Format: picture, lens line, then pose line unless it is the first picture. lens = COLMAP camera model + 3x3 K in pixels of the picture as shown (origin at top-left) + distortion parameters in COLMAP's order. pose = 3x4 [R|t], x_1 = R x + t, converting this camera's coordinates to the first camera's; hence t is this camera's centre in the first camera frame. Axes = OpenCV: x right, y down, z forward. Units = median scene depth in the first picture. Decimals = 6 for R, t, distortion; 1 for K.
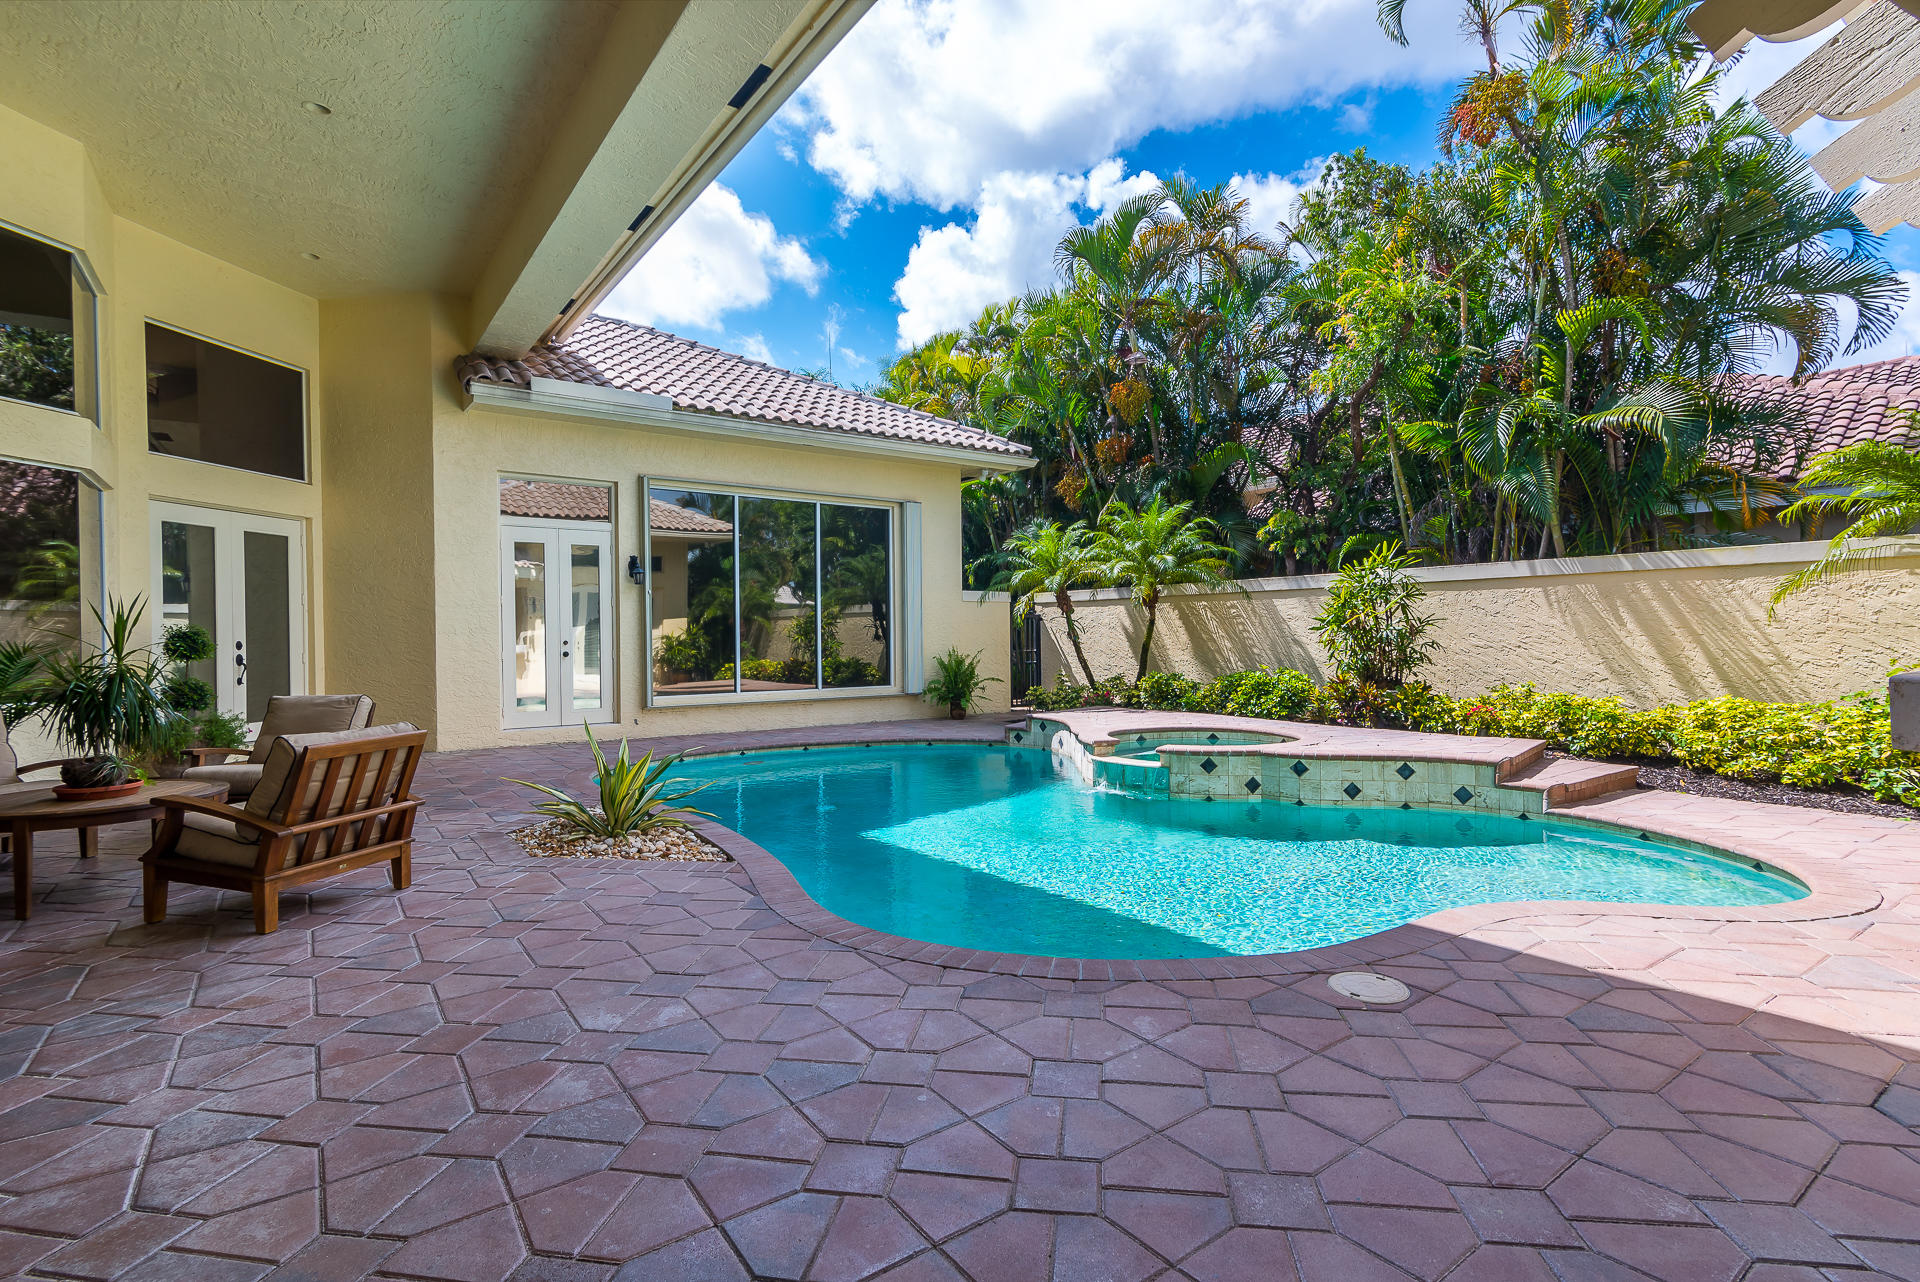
lens RADIAL K [[894.4, 0, 960.0], [0, 894.4, 645.7], [0, 0, 1]] dist [-0.001230, -0.000247]
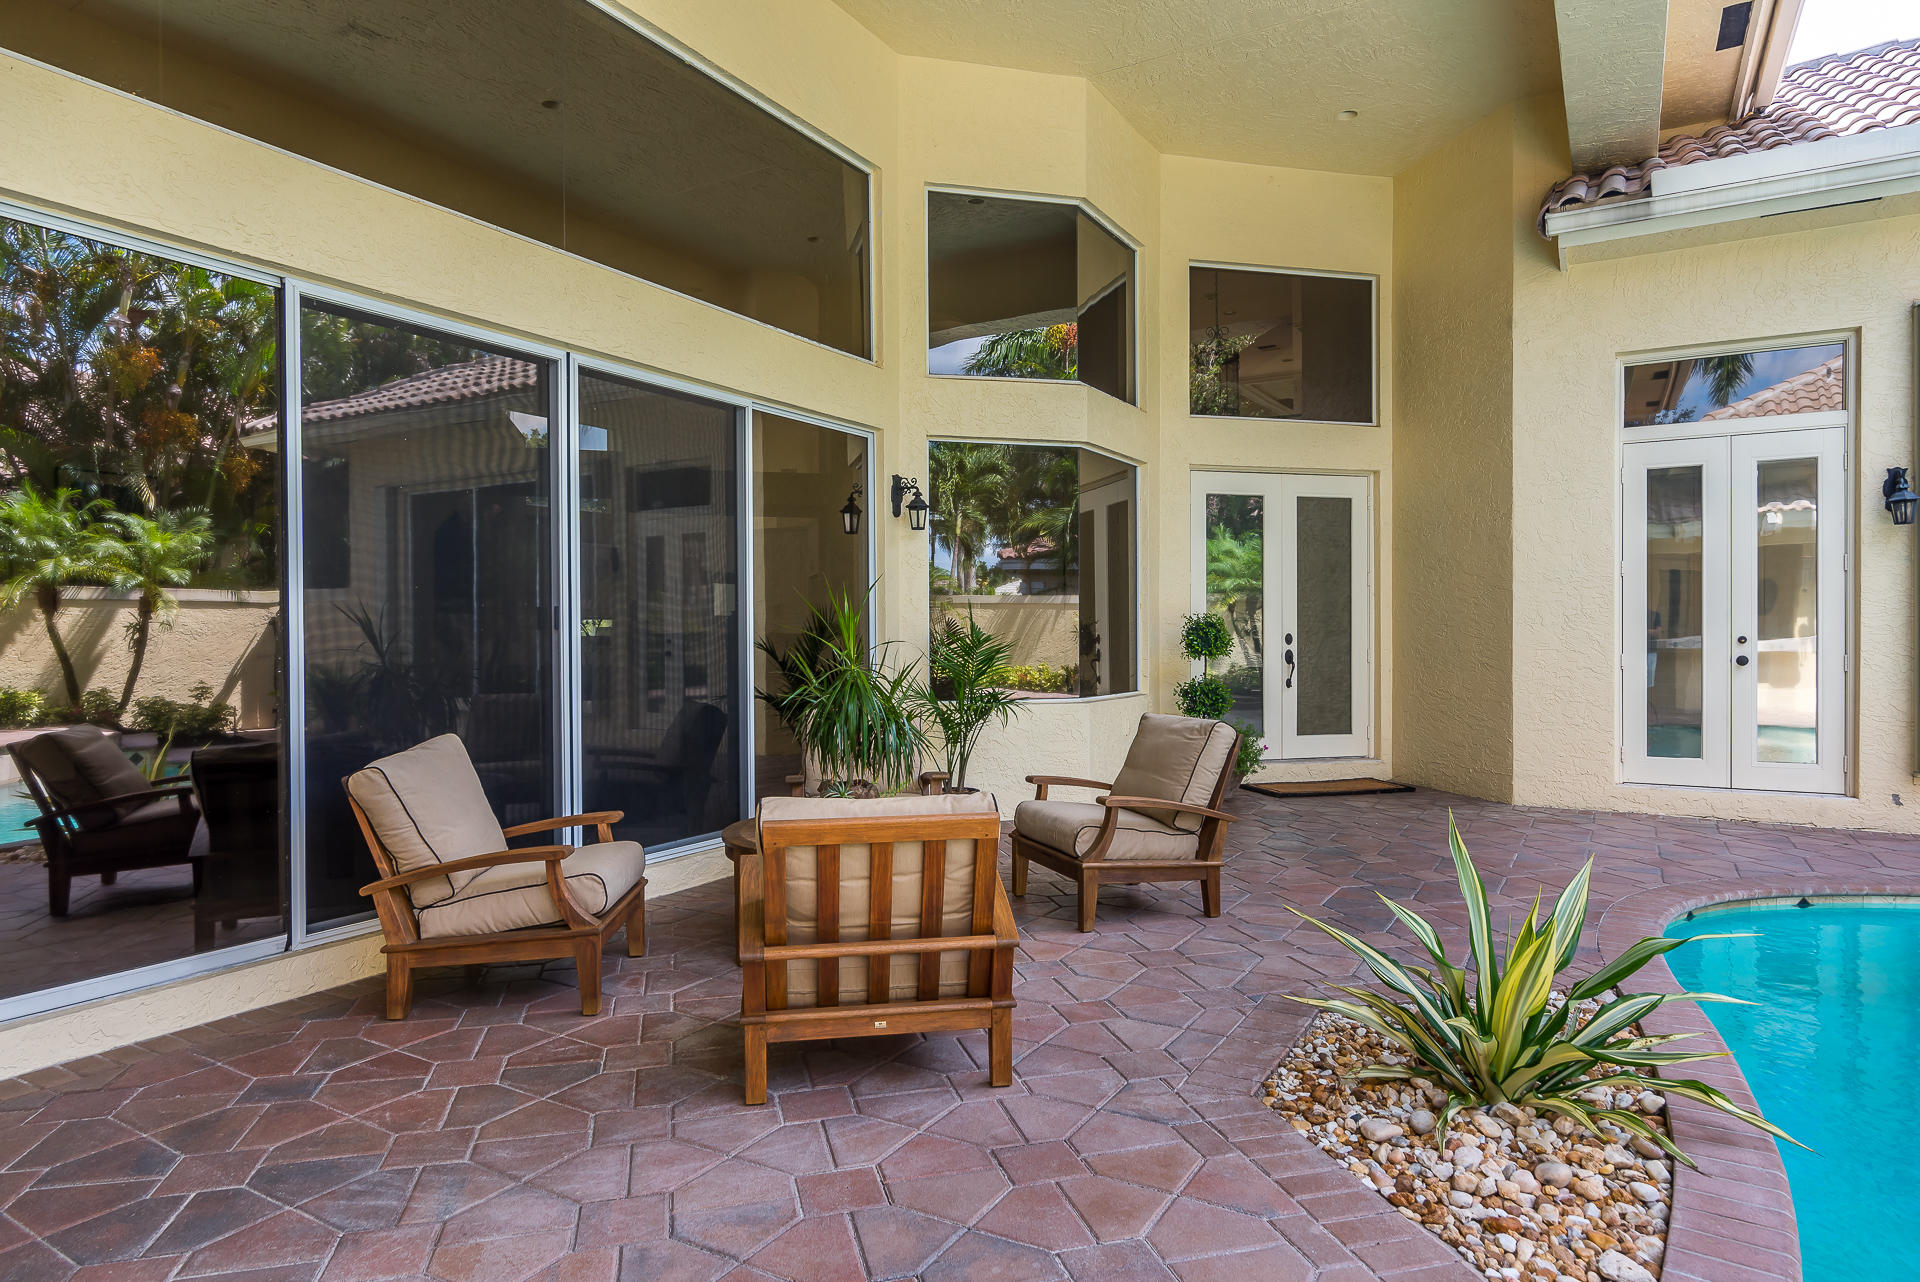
lens RADIAL K [[1122.9, 0, 959.7], [0, 1122.9, 639.8], [0, 0, 1]] dist [0.005817, 0.002391]
pose [[0.396867, 0.013207, -0.917781, 0.007378], [-0.007620, 0.999909, 0.011094, -0.007931], [0.917844, 0.002591, 0.396932, 0.306508]]
